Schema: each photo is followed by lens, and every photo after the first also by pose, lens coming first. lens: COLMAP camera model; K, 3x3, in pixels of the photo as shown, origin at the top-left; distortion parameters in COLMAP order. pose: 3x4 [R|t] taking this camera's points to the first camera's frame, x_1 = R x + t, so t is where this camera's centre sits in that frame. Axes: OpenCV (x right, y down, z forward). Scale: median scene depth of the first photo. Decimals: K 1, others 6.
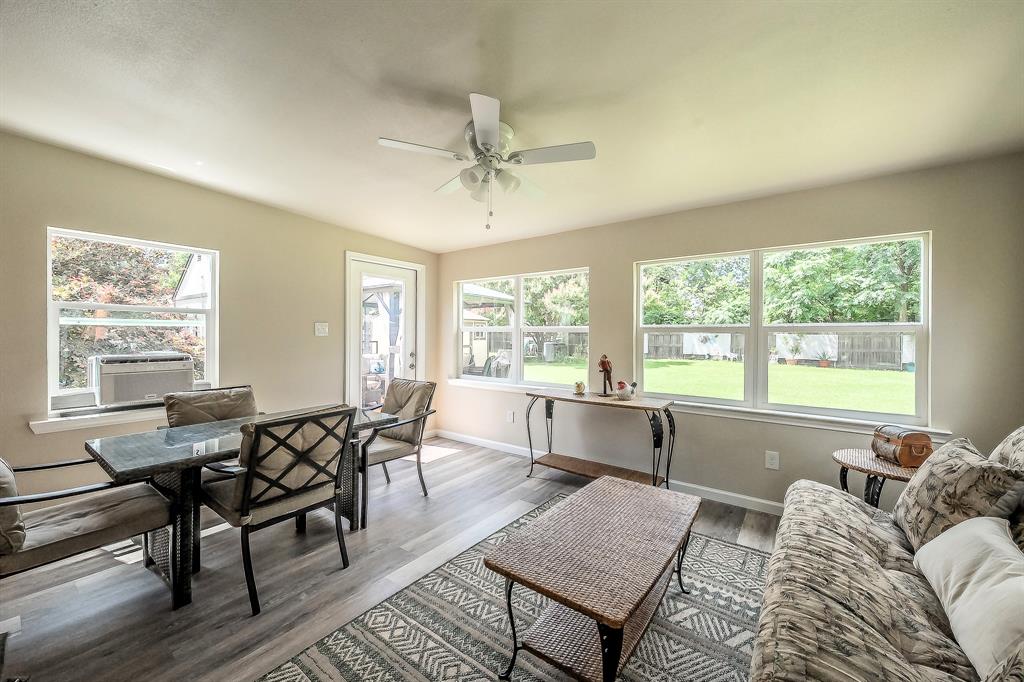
lens RADIAL K [[399.0, 0, 514.6], [0, 399.0, 337.7], [0, 0, 1]] dist [0.000158, 0.000417]
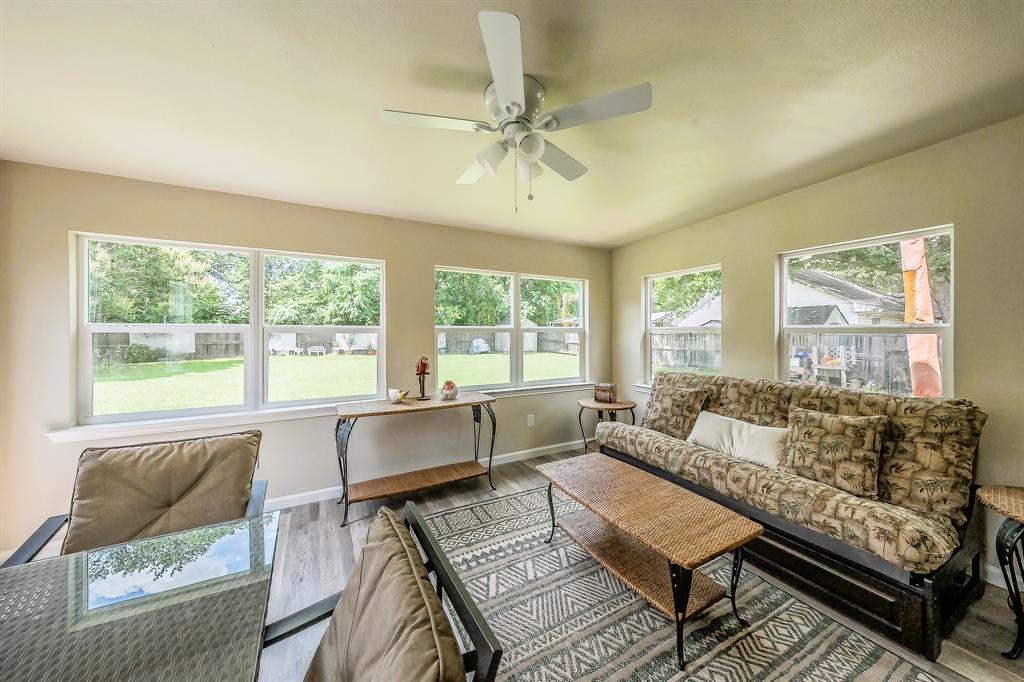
lens RADIAL K [[351.6, 0, 513.6], [0, 351.6, 331.6], [0, 0, 1]] dist [-0.007252, 0.001200]
pose [[0.398832, -0.006259, 0.917003, -0.110405], [0.007918, 0.999963, 0.003381, -0.004568], [-0.916990, 0.005913, 0.398867, 0.108893]]
